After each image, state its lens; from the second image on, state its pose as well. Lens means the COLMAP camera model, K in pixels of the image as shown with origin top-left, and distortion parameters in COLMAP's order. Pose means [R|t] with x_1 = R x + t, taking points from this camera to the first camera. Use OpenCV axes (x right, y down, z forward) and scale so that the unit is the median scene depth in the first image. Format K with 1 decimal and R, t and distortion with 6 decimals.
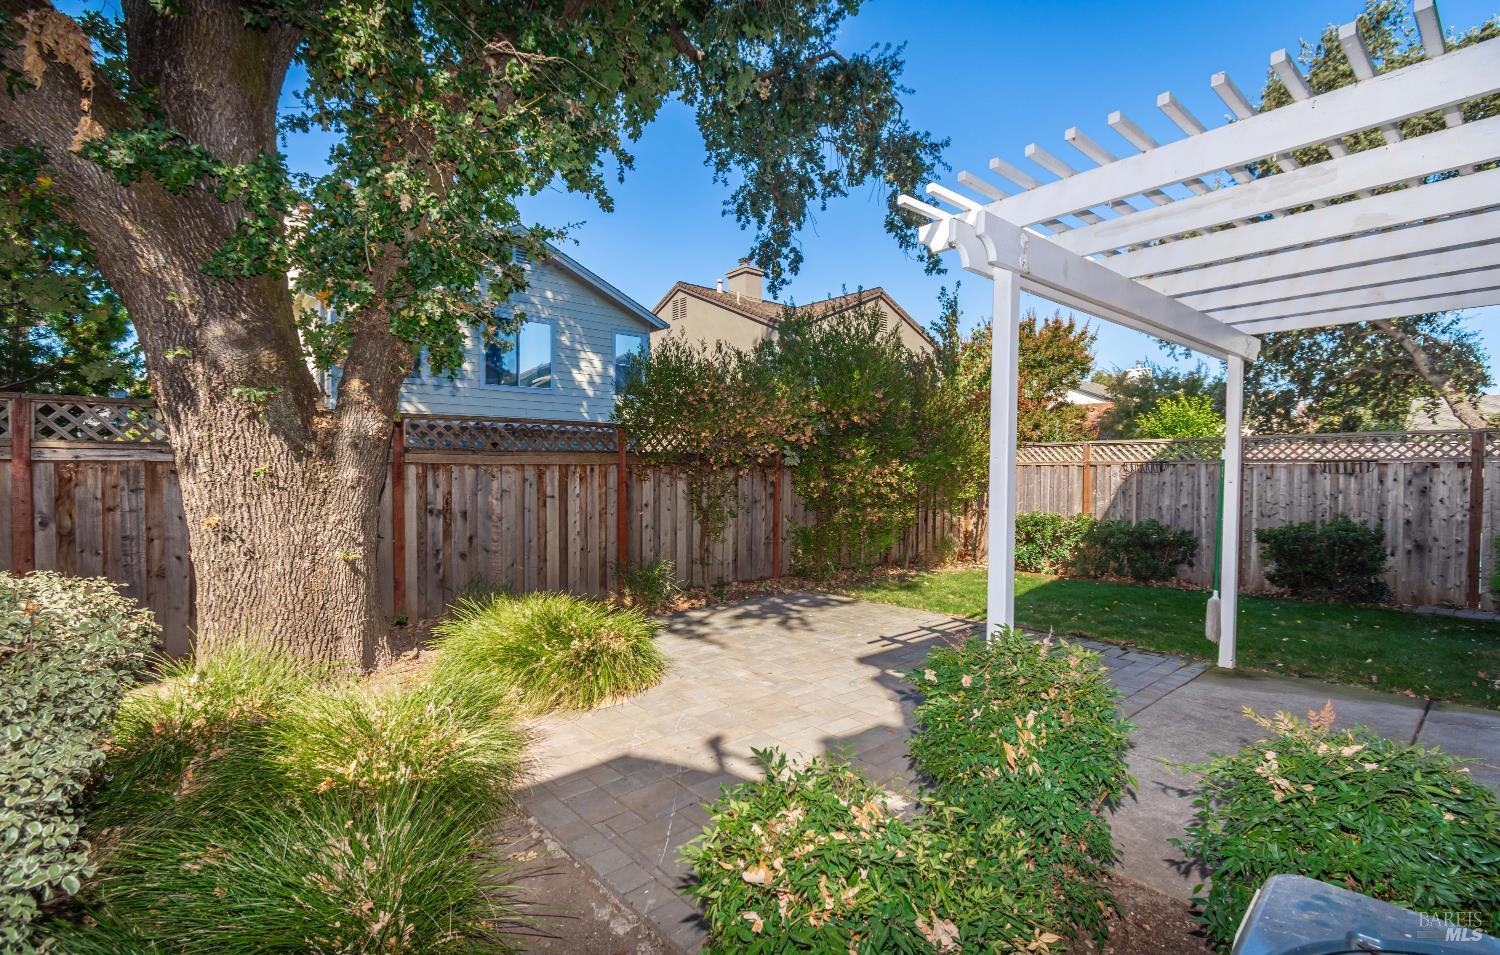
lens RADIAL K [[717.4, 0, 749.9], [0, 717.4, 478.9], [0, 0, 1]] dist [0.011245, 0.000666]
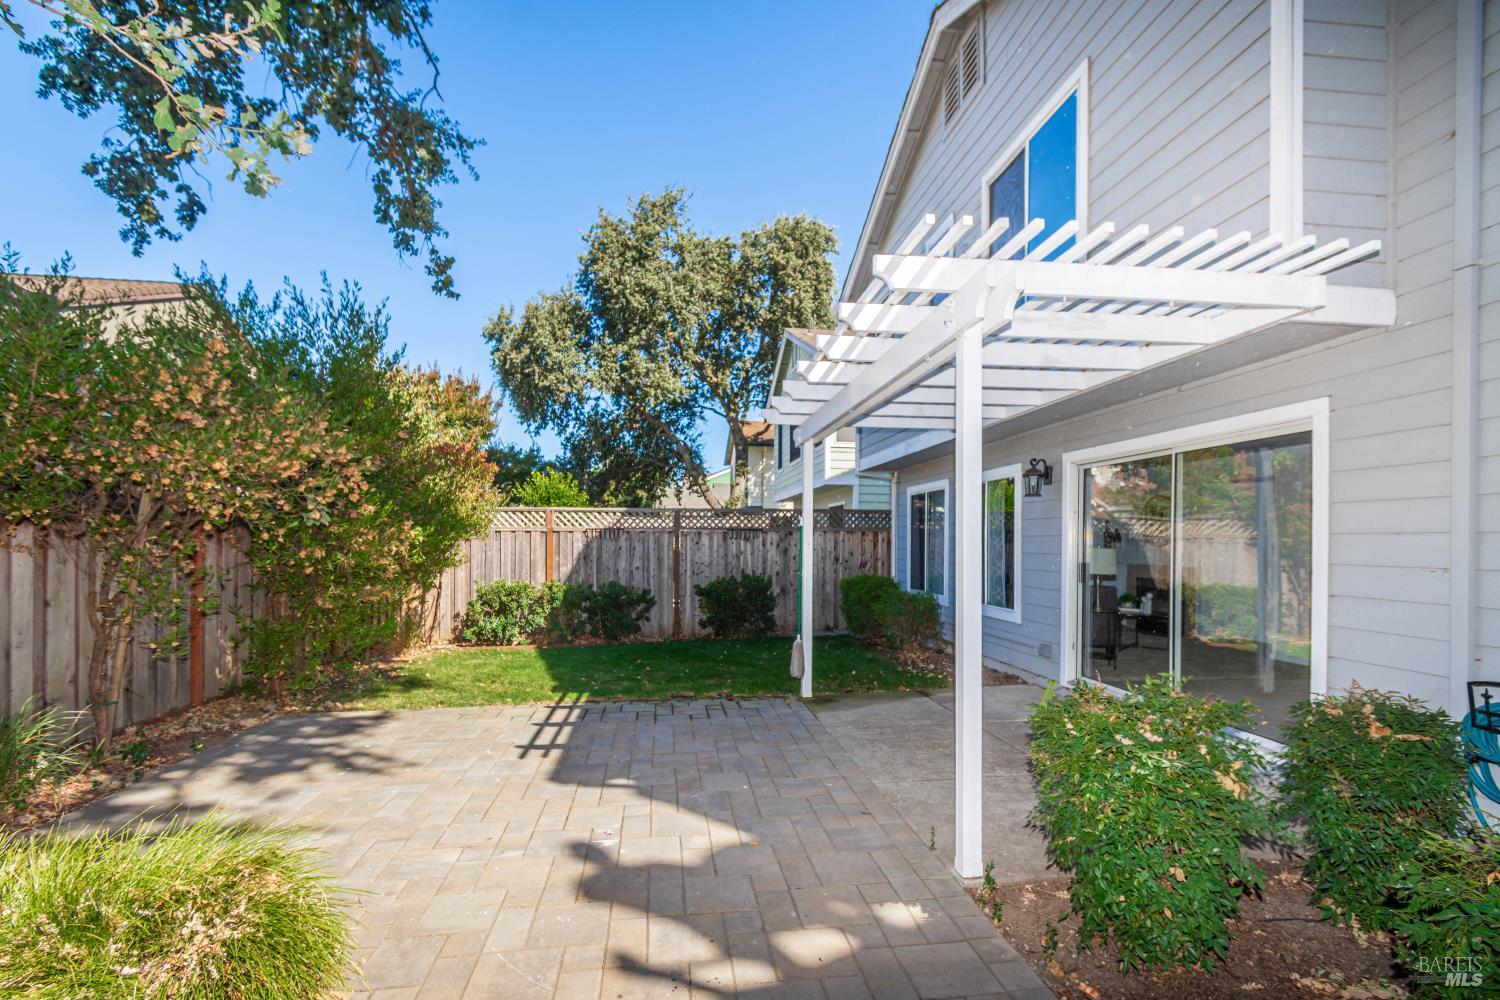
lens RADIAL K [[692.6, 0, 793.6], [0, 692.6, 547.0], [0, 0, 1]] dist [-0.000385, 0.000417]
pose [[0.519884, -0.008955, 0.854190, -0.211233], [0.008791, 0.999948, 0.005132, 0.001238], [-0.854192, 0.004841, 0.519936, 0.247764]]
